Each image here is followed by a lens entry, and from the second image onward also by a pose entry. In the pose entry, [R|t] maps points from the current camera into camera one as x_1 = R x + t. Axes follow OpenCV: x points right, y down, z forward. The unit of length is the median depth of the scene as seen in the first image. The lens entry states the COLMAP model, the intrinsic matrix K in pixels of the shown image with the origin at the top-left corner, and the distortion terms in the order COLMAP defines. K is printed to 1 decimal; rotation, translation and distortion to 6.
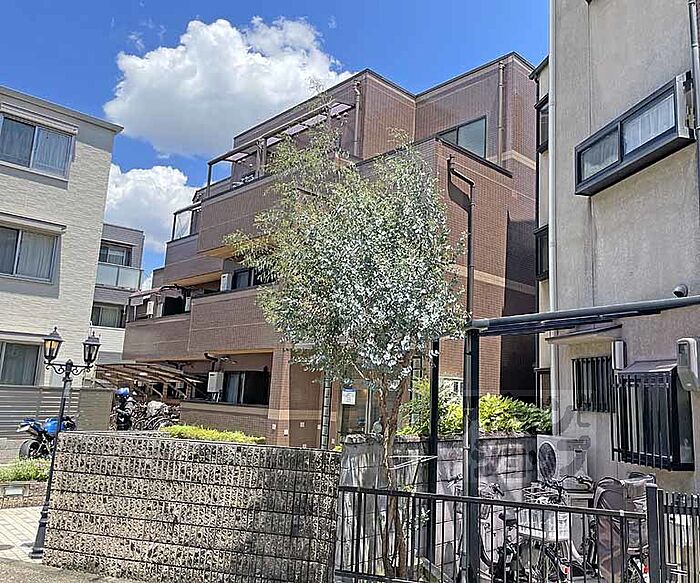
lens RADIAL K [[598.0, 0, 382.6], [0, 598.0, 286.7], [0, 0, 1]] dist [0.097997, -0.145973]
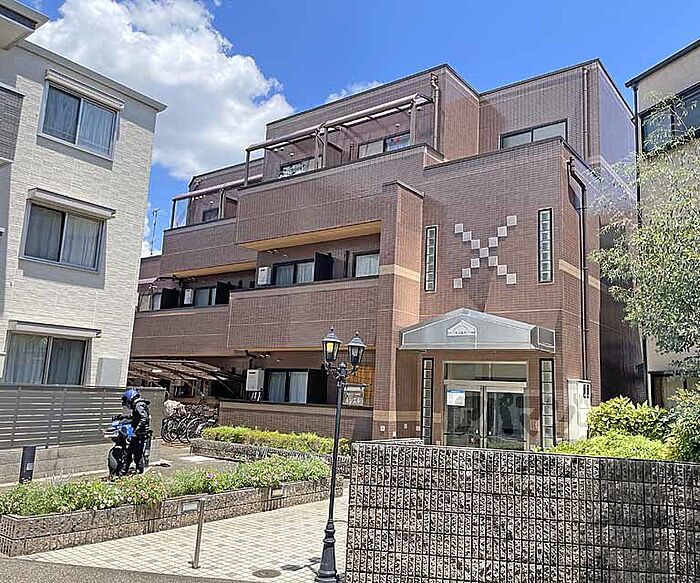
lens RADIAL K [[596.5, 0, 368.9], [0, 596.5, 288.4], [0, 0, 1]] dist [0.091163, -0.132201]
pose [[0.988510, 0.024043, 0.149228, -0.284271], [-0.025861, 0.999613, 0.010251, -0.001884], [-0.148924, -0.013993, 0.988750, 0.043117]]
